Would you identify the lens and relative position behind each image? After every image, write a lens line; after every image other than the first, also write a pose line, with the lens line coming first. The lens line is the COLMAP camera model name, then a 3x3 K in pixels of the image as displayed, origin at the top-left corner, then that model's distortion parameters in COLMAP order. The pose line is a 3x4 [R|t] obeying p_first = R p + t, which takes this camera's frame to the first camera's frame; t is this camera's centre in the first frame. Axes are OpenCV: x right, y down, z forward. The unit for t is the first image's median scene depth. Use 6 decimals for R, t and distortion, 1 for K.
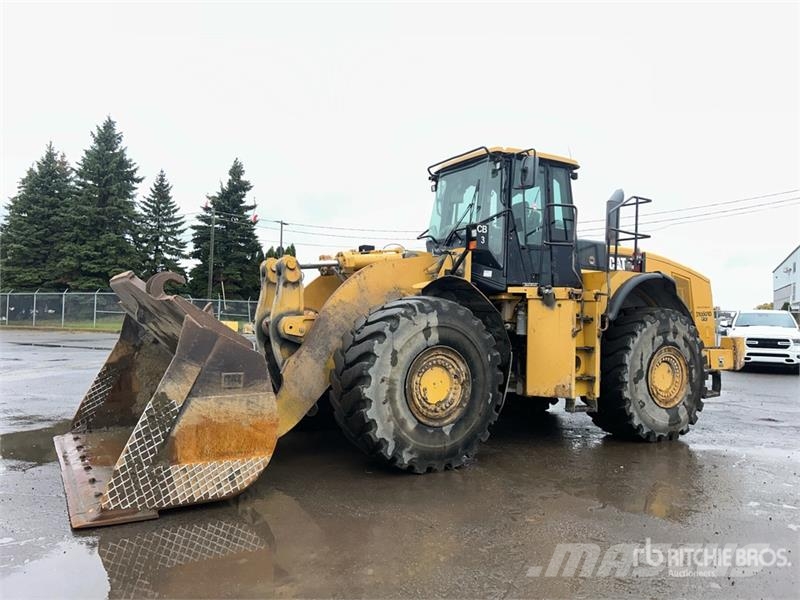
lens RADIAL K [[598.3, 0, 401.1], [0, 598.3, 302.1], [0, 0, 1]] dist [0.082366, -0.096132]
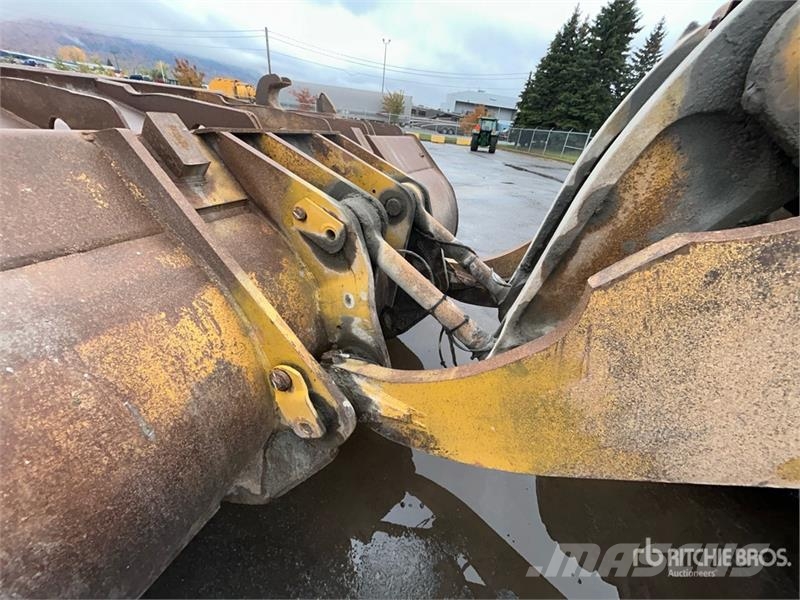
lens RADIAL K [[320.7, 0, 400.0], [0, 320.7, 300.0], [0, 0, 1]] dist [-0.001484, 0.000299]
pose [[0.580467, 0.428842, -0.692208, -0.154600], [-0.071591, 0.873667, 0.481228, -0.015895], [0.811130, -0.229781, 0.537836, 0.676786]]
